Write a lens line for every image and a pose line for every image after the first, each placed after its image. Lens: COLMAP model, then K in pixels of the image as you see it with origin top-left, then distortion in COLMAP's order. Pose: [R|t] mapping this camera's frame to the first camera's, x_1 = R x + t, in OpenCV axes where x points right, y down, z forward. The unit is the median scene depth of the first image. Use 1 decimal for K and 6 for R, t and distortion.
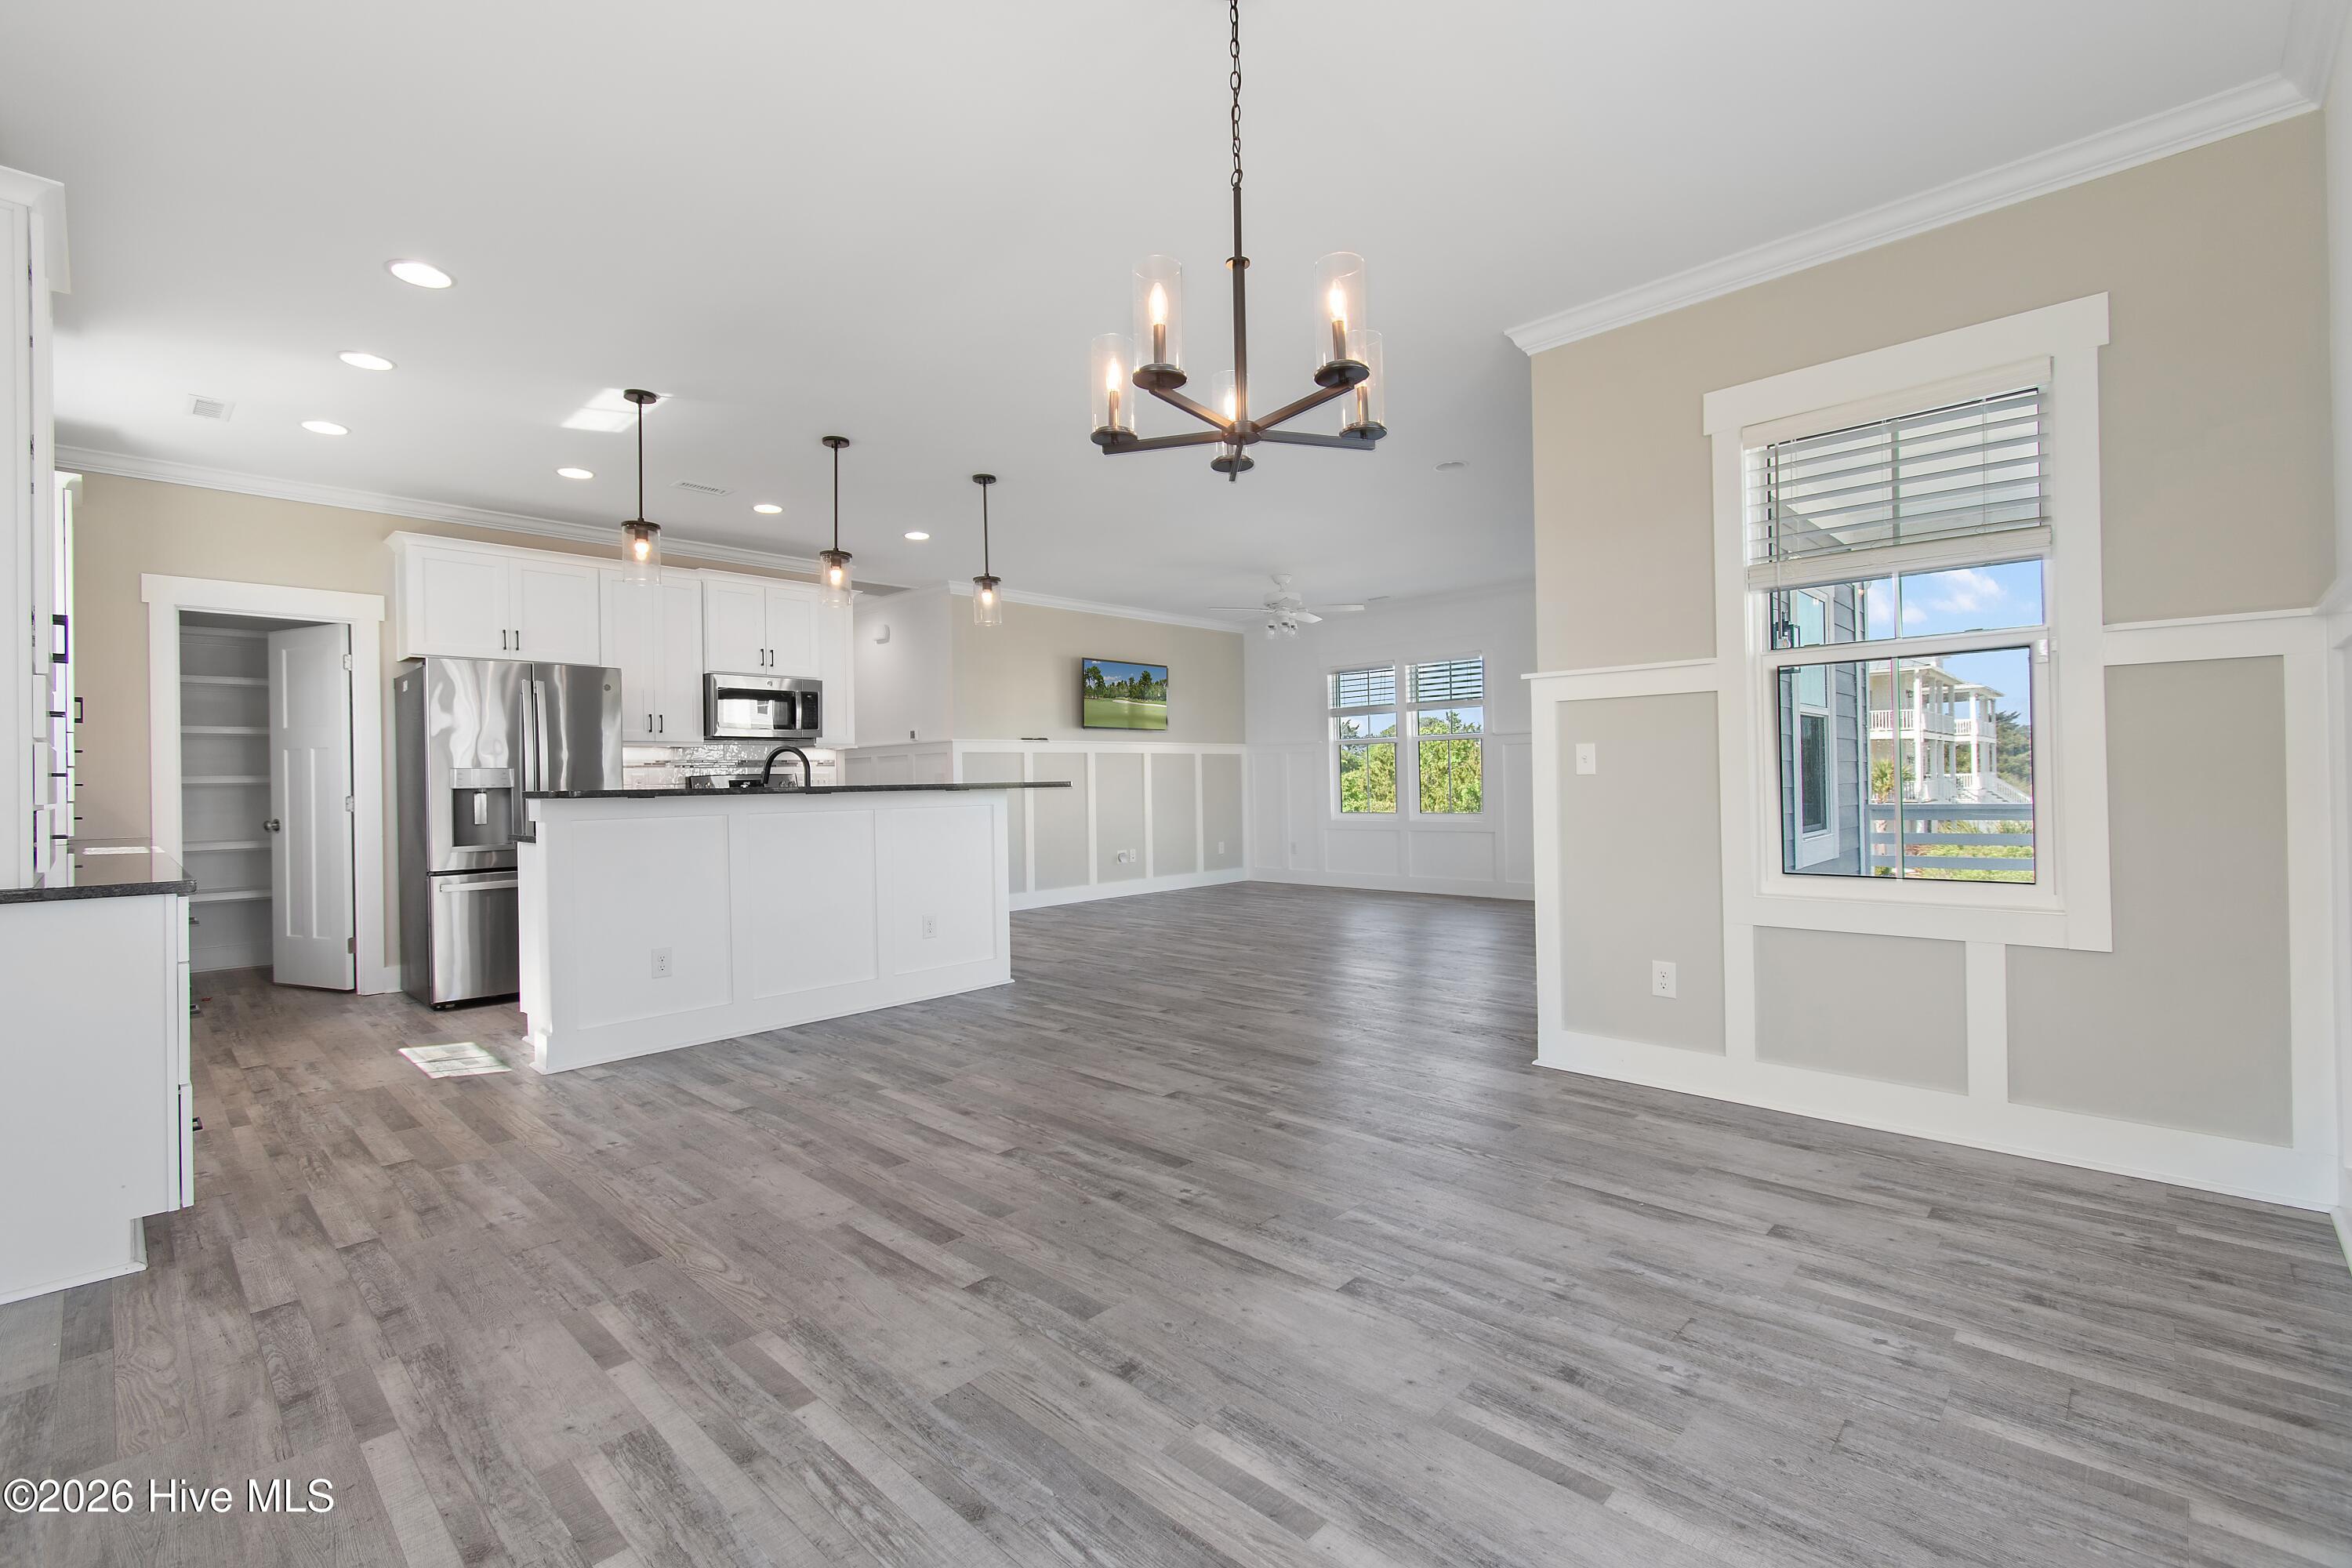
lens RADIAL K [[1021.8, 0, 1176.0], [0, 1021.8, 784.0], [0, 0, 1]] dist [-0.005345, -0.000590]
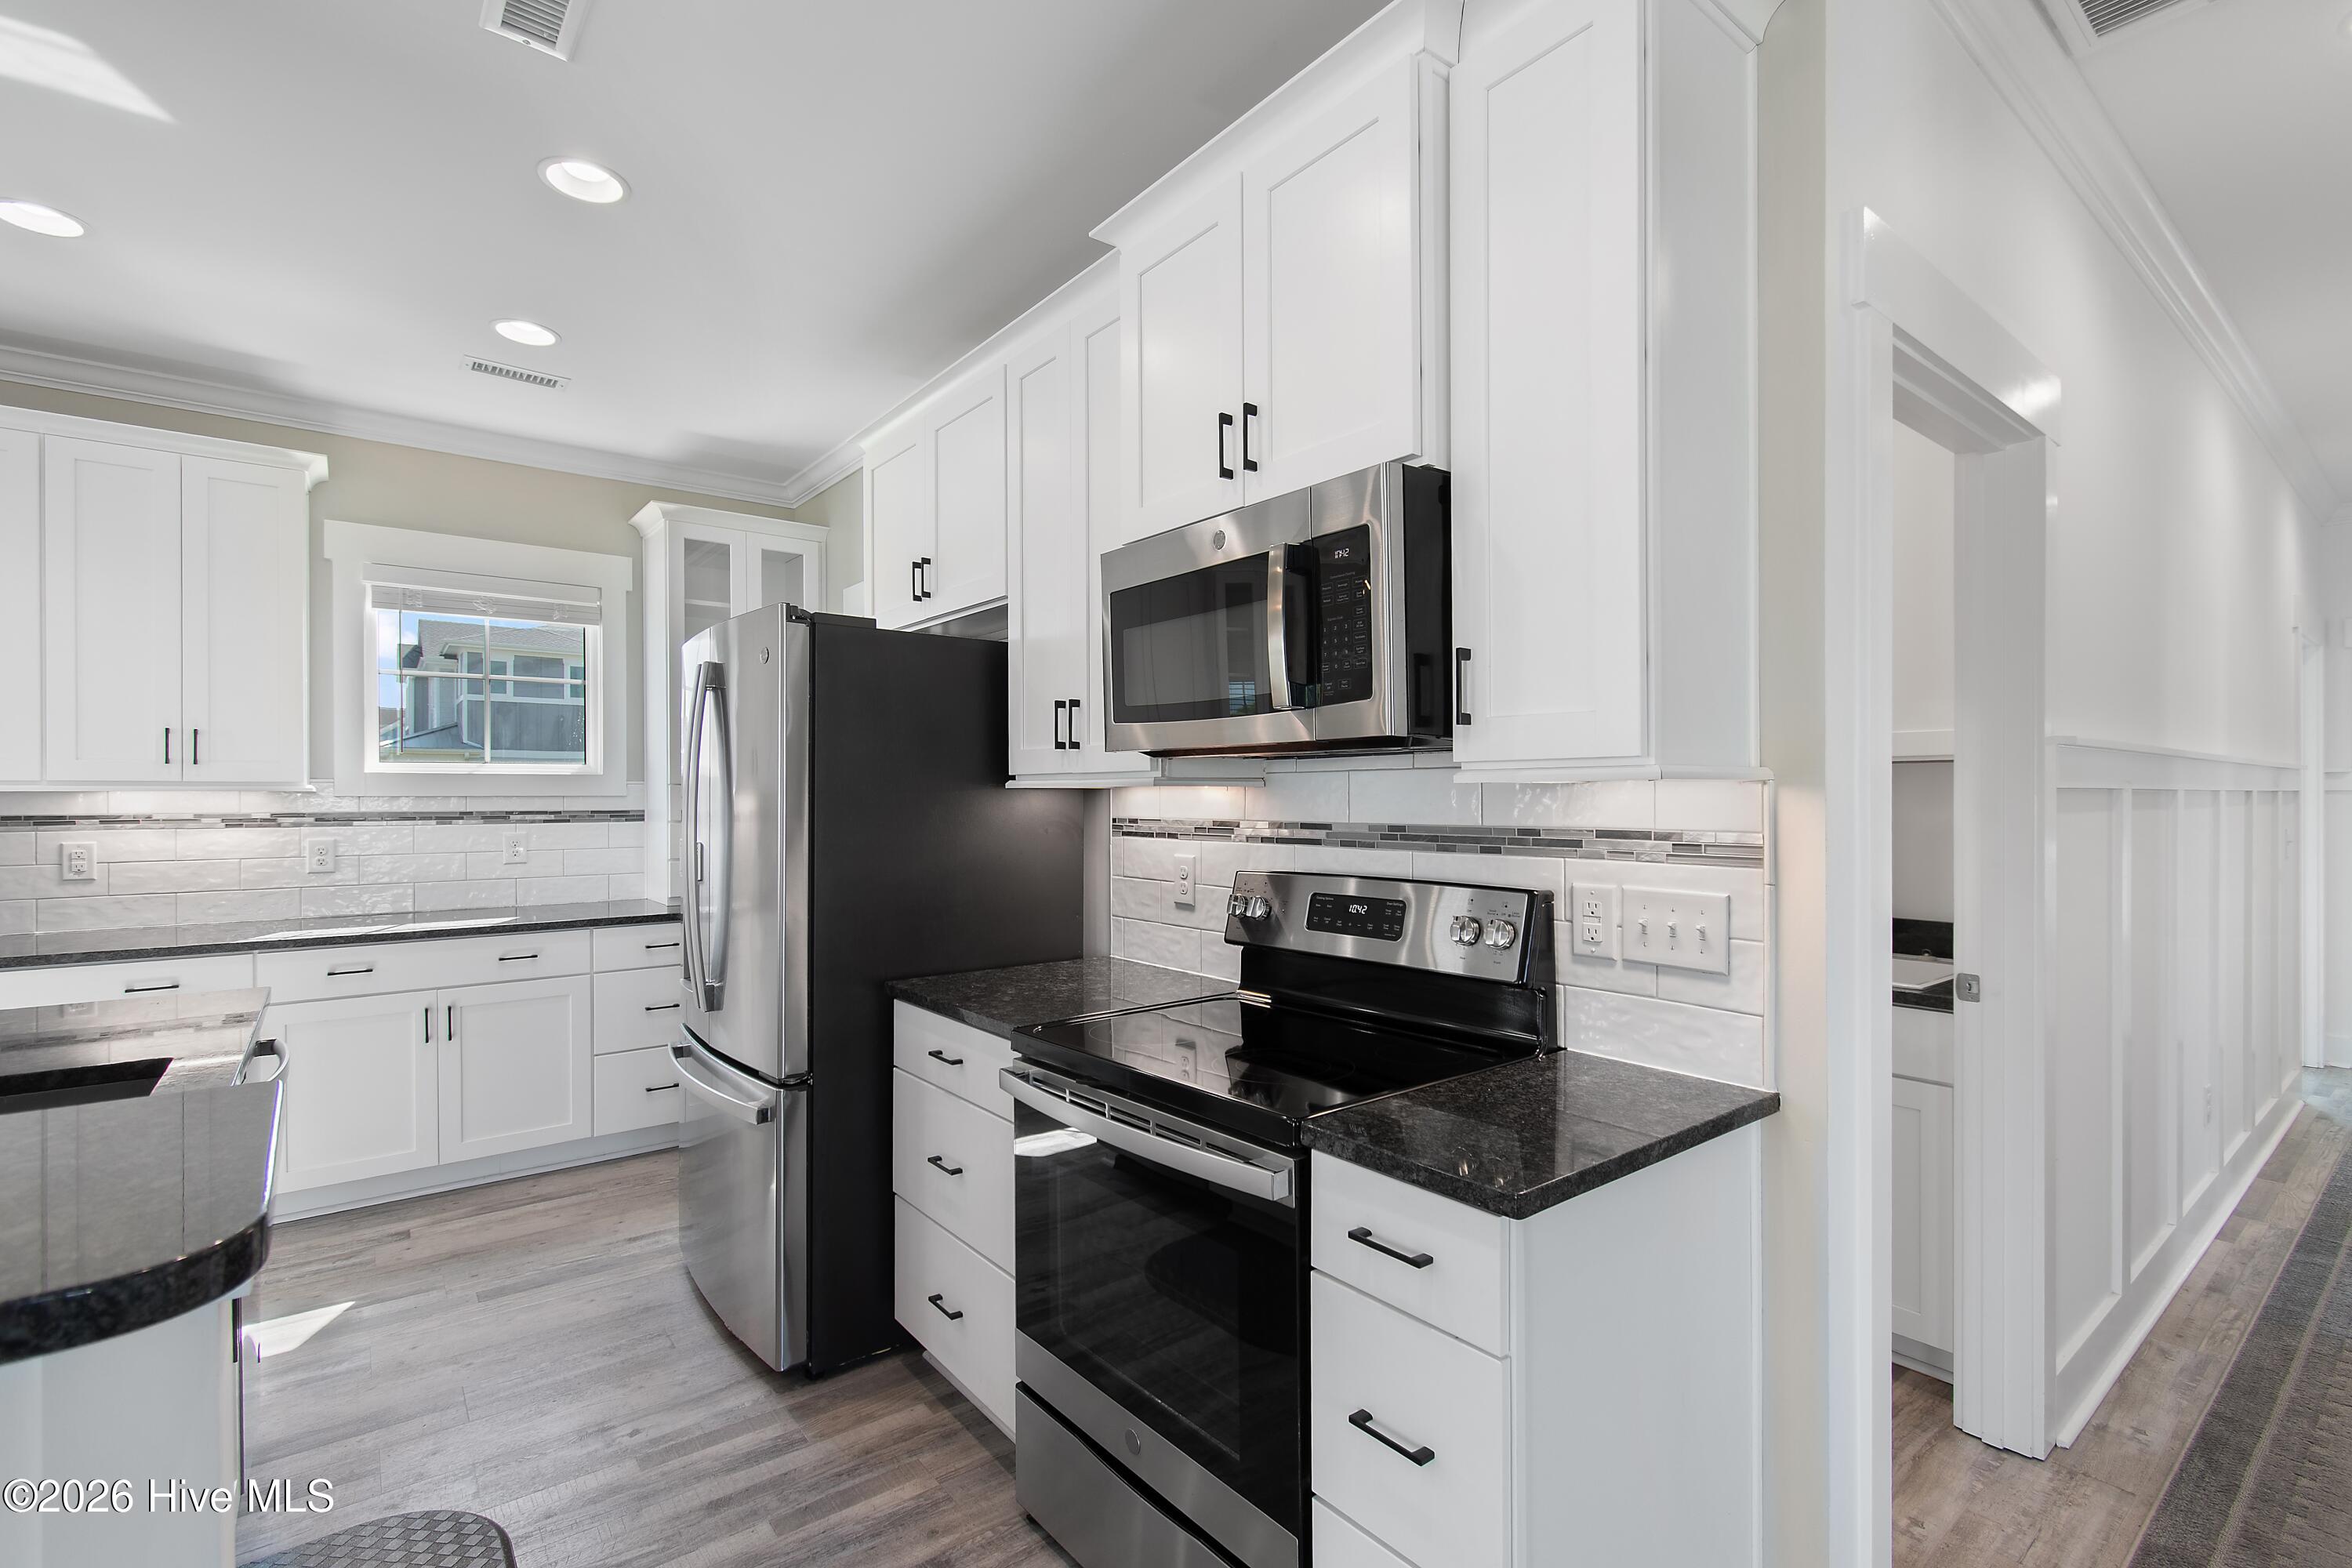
lens RADIAL K [[1054.9, 0, 1178.6], [0, 1054.9, 794.7], [0, 0, 1]] dist [0.004296, -0.000119]
pose [[-0.136777, 0.019037, -0.990419, -0.291392], [-0.000697, 0.999813, 0.019314, -0.086888], [0.990602, 0.003332, -0.136738, 2.288434]]
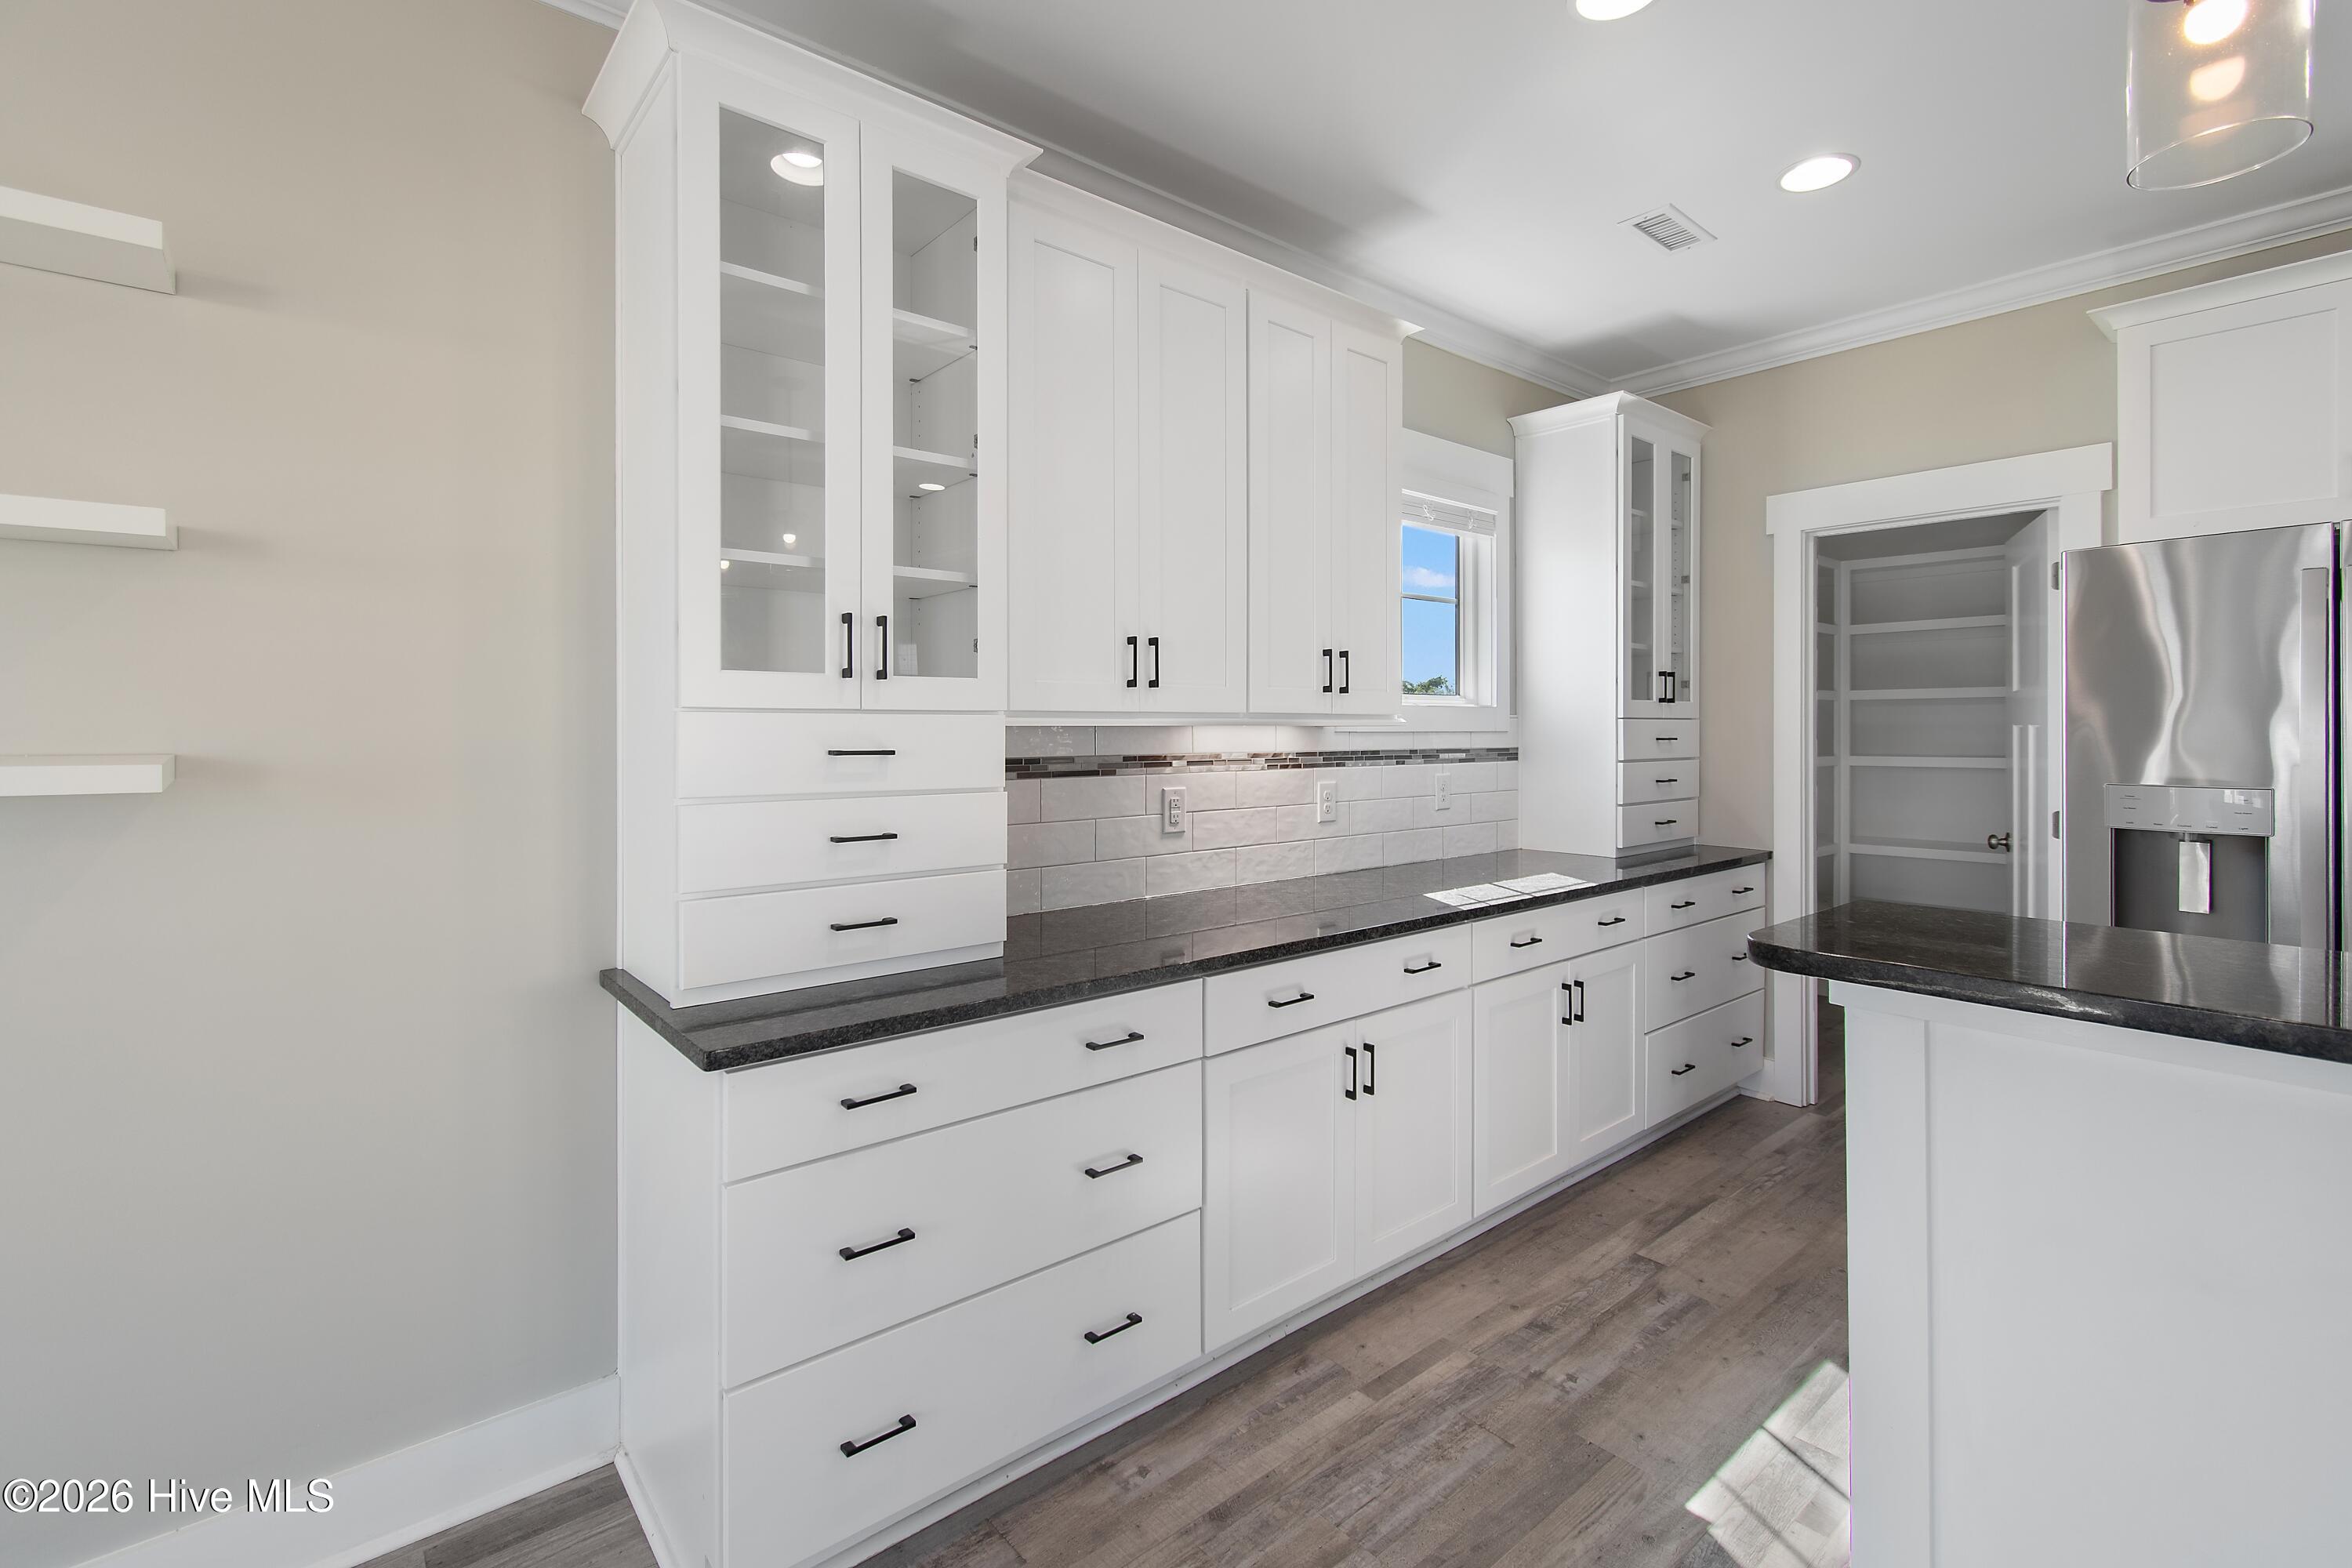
lens RADIAL K [[1056.9, 0, 1176.1], [0, 1056.9, 731.4], [0, 0, 1]] dist [0.001419, -0.000274]
pose [[-0.108387, 0.018800, -0.993931, -0.320645], [-0.001057, 0.999818, 0.019027, -0.080718], [0.994108, 0.003112, -0.108347, 1.068023]]
